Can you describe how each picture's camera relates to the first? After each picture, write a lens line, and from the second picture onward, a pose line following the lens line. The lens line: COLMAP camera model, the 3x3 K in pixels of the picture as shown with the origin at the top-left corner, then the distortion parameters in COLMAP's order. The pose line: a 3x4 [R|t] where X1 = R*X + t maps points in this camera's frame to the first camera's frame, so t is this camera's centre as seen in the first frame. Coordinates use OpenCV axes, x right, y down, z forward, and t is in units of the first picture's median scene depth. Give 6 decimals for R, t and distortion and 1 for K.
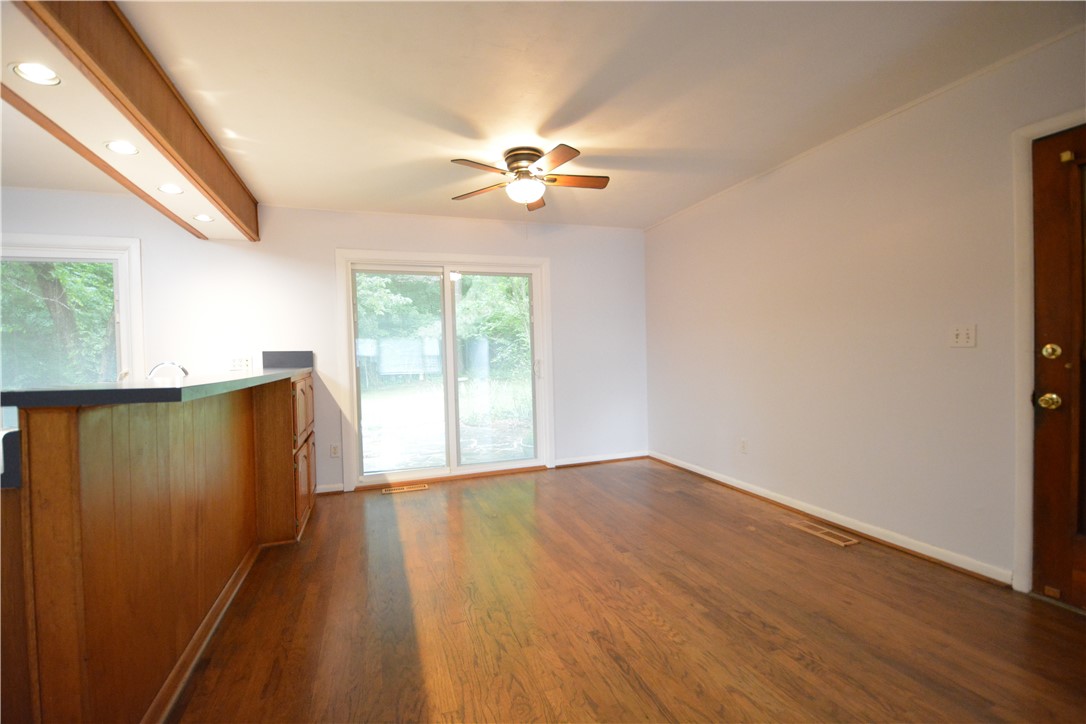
lens RADIAL K [[477.7, 0, 539.5], [0, 477.7, 367.5], [0, 0, 1]] dist [-0.003473, -0.005560]
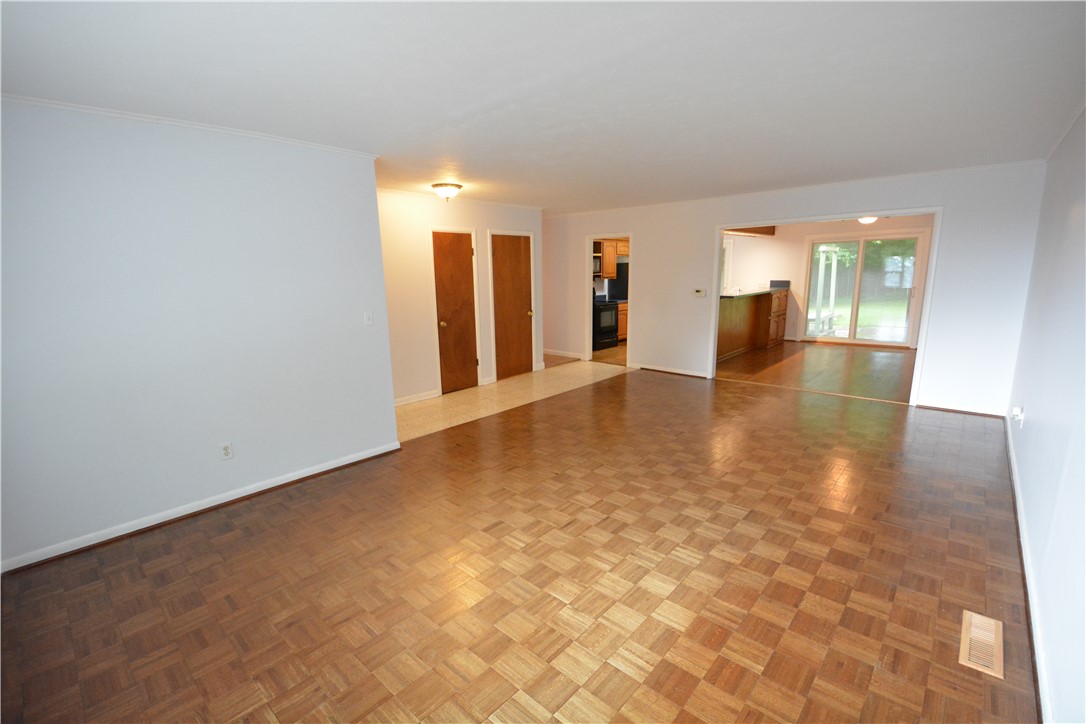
lens RADIAL K [[477.7, 0, 542.7], [0, 477.7, 361.6], [0, 0, 1]] dist [-0.003473, -0.005560]
pose [[0.465533, 0.185522, -0.865368, 1.368940], [-0.007860, 0.978611, 0.205571, -0.148418], [0.884996, -0.088898, 0.457034, -1.536496]]
